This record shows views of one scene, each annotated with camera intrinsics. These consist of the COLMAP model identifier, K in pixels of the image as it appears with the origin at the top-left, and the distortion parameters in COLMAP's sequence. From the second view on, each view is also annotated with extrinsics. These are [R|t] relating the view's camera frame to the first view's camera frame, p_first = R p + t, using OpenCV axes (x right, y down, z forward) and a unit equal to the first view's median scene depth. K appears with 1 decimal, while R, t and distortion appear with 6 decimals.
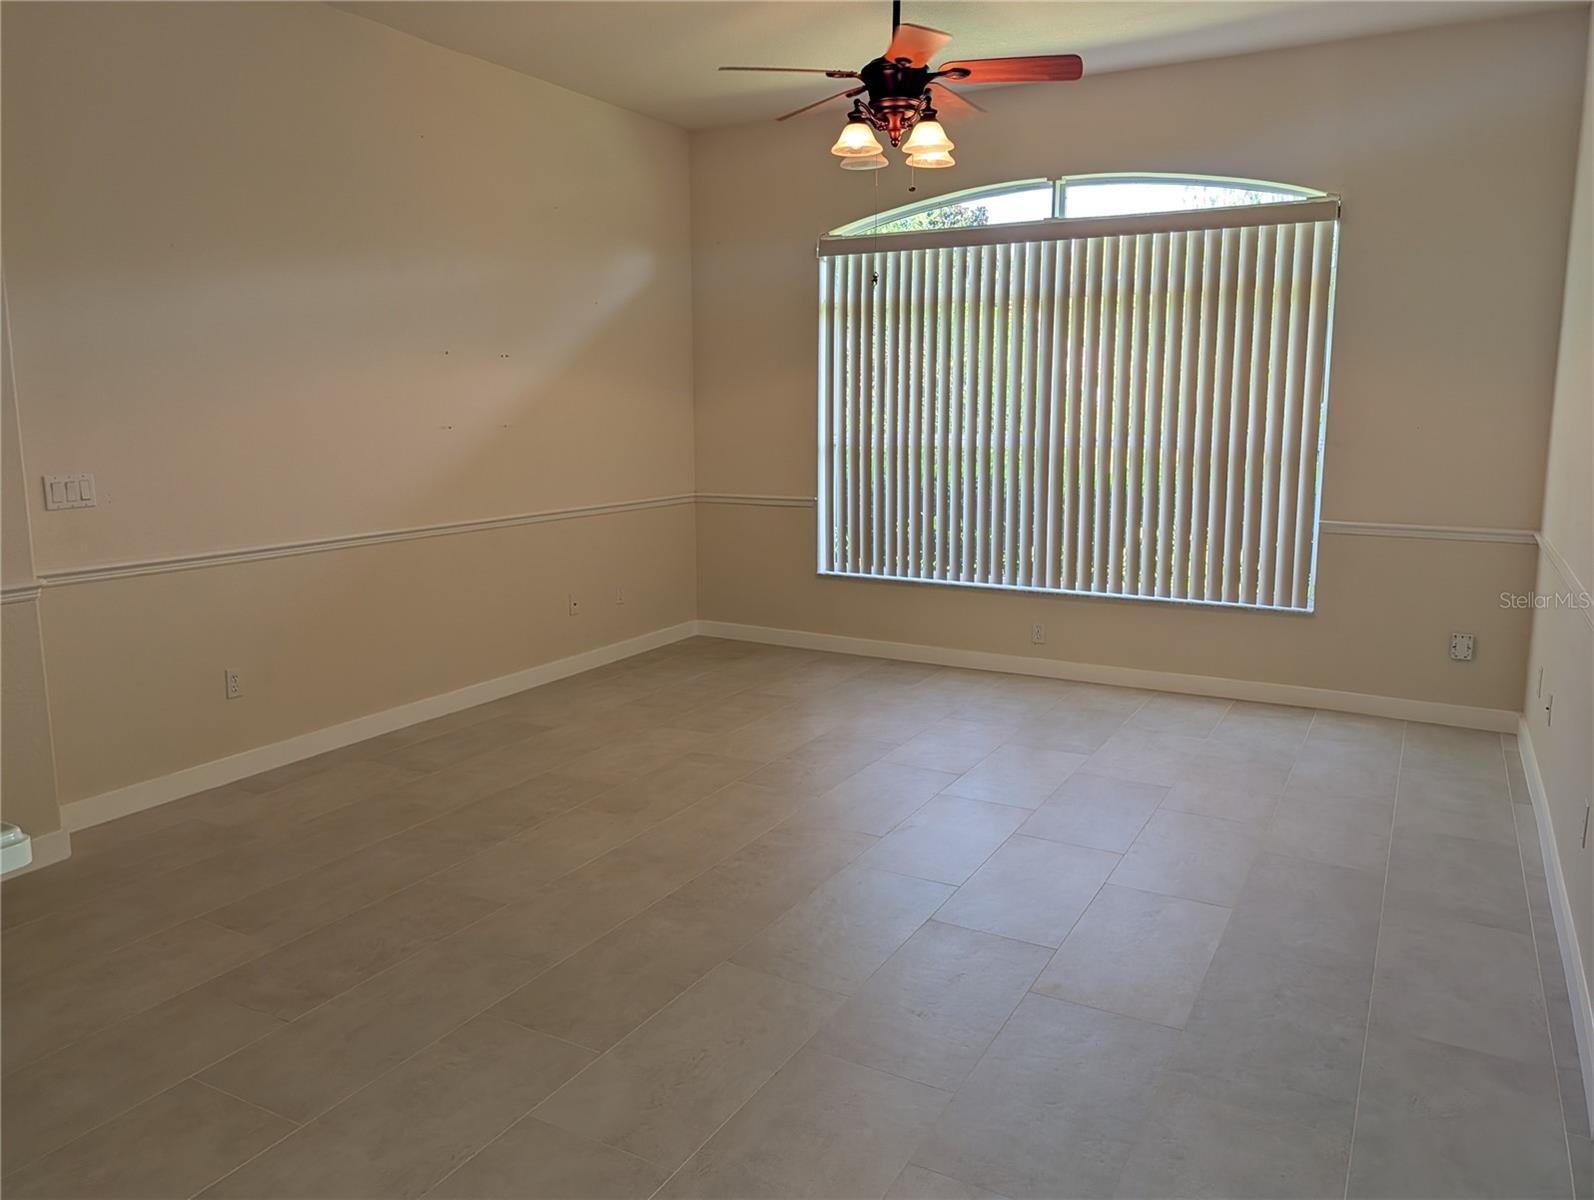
lens RADIAL K [[1151.0, 0, 797.5], [0, 1151.0, 581.1], [0, 0, 1]] dist [0.037117, -0.050427]
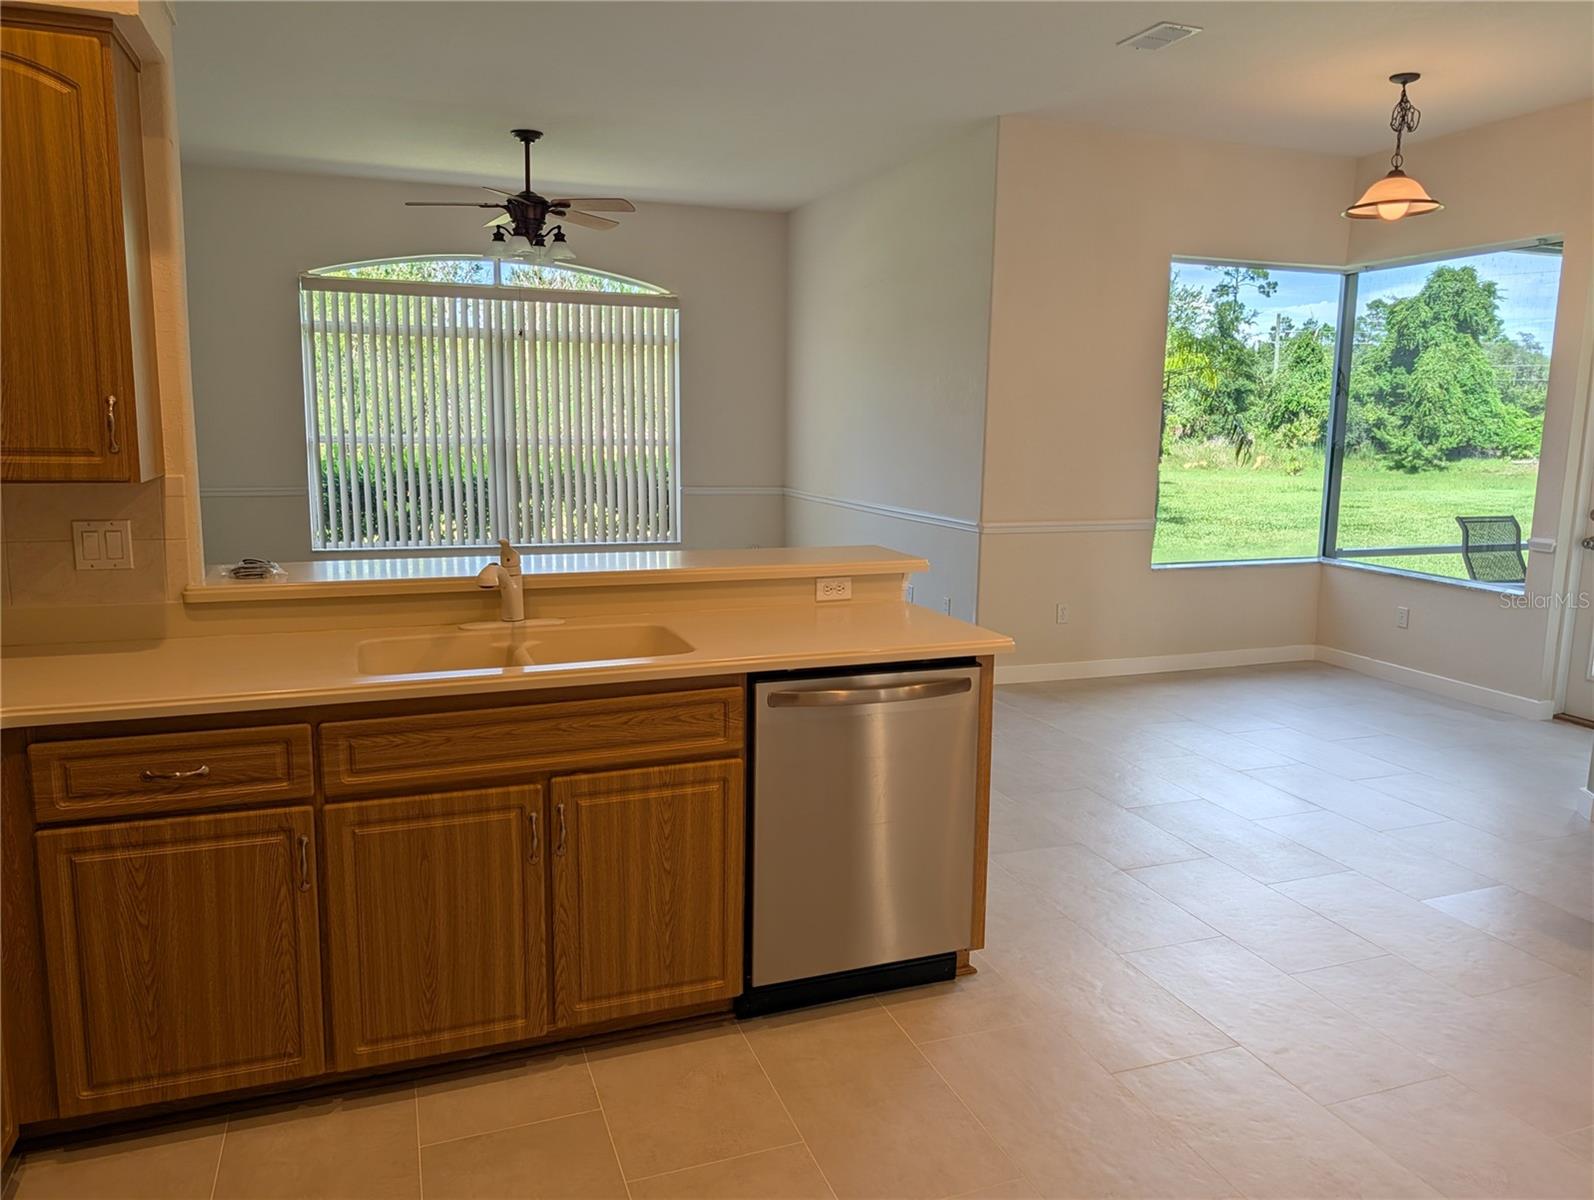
lens RADIAL K [[1151.0, 0, 805.6], [0, 1151.0, 605.2], [0, 0, 1]] dist [0.037117, -0.050427]
pose [[0.641239, -0.115206, 0.758643, -0.728659], [0.102608, 0.992660, 0.064015, 0.031457], [-0.760450, 0.036794, 0.648353, -0.225417]]
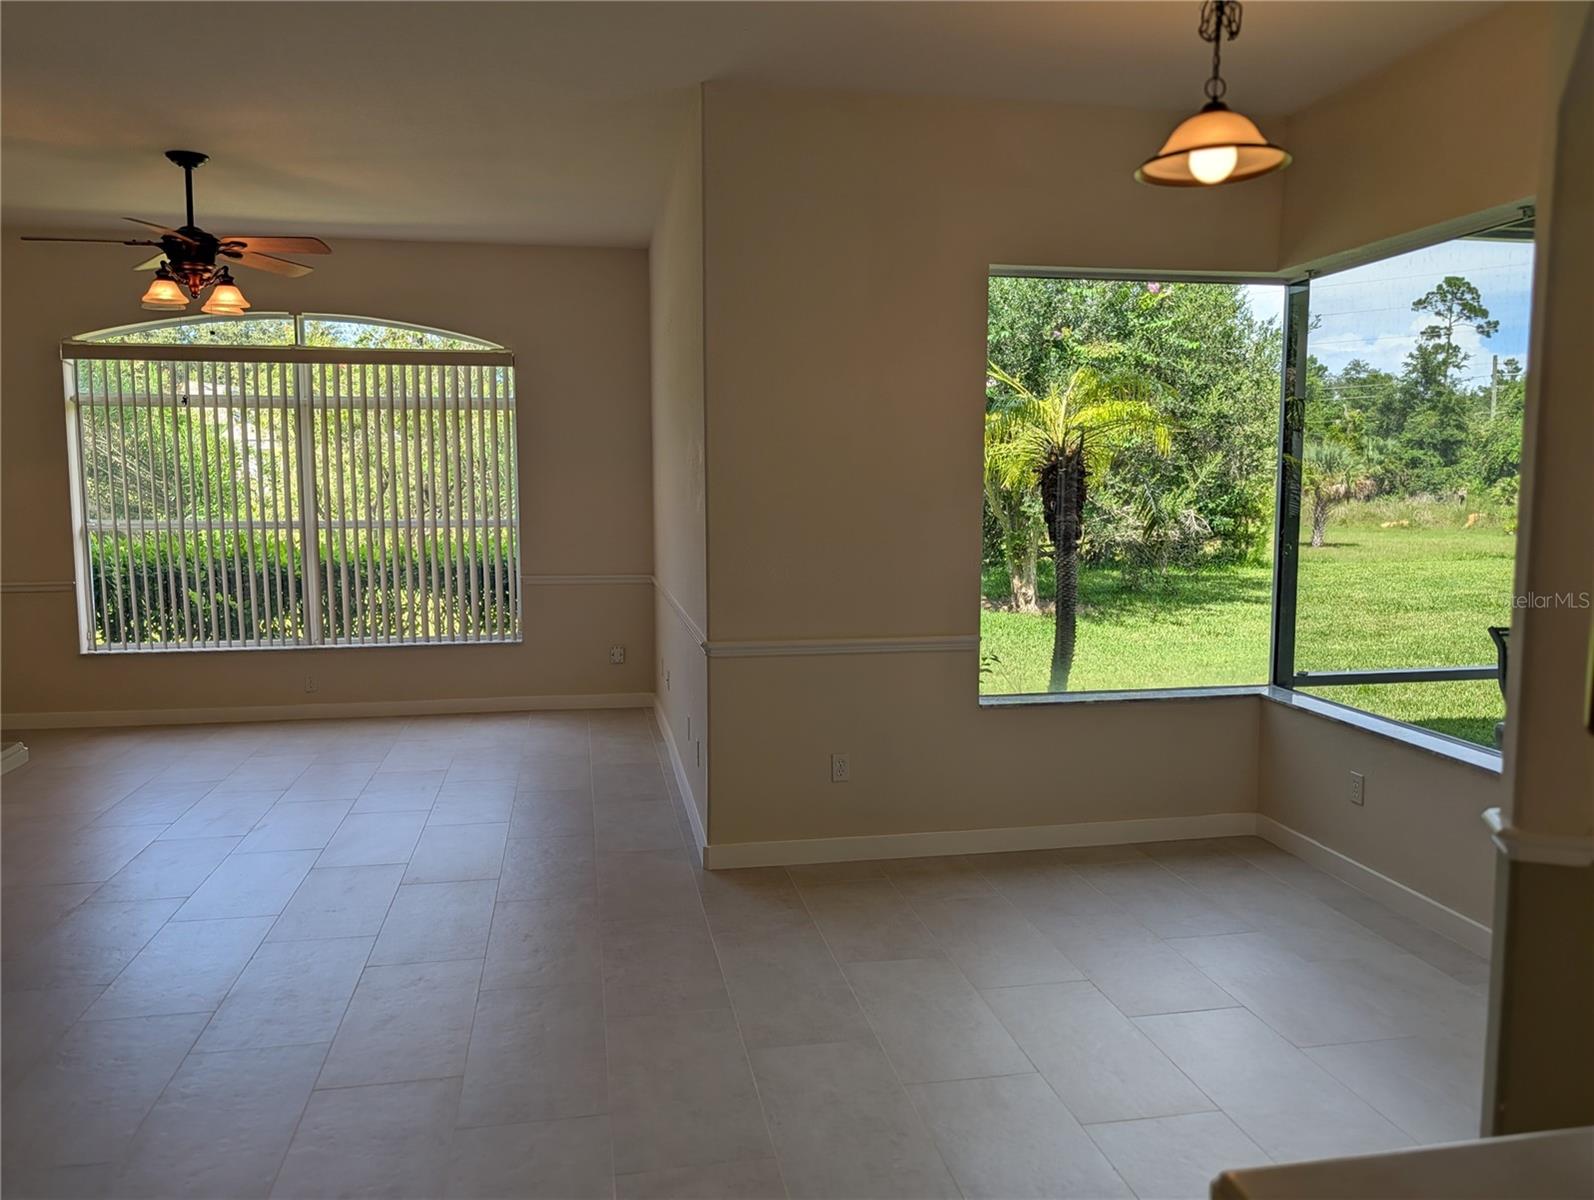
lens RADIAL K [[1151.0, 0, 795.4], [0, 1151.0, 598.2], [0, 0, 1]] dist [0.037117, -0.050427]
pose [[0.768562, -0.069530, 0.635986, -0.191083], [0.100101, 0.994902, -0.012199, 0.026892], [-0.631896, 0.073038, 0.771604, -0.298711]]
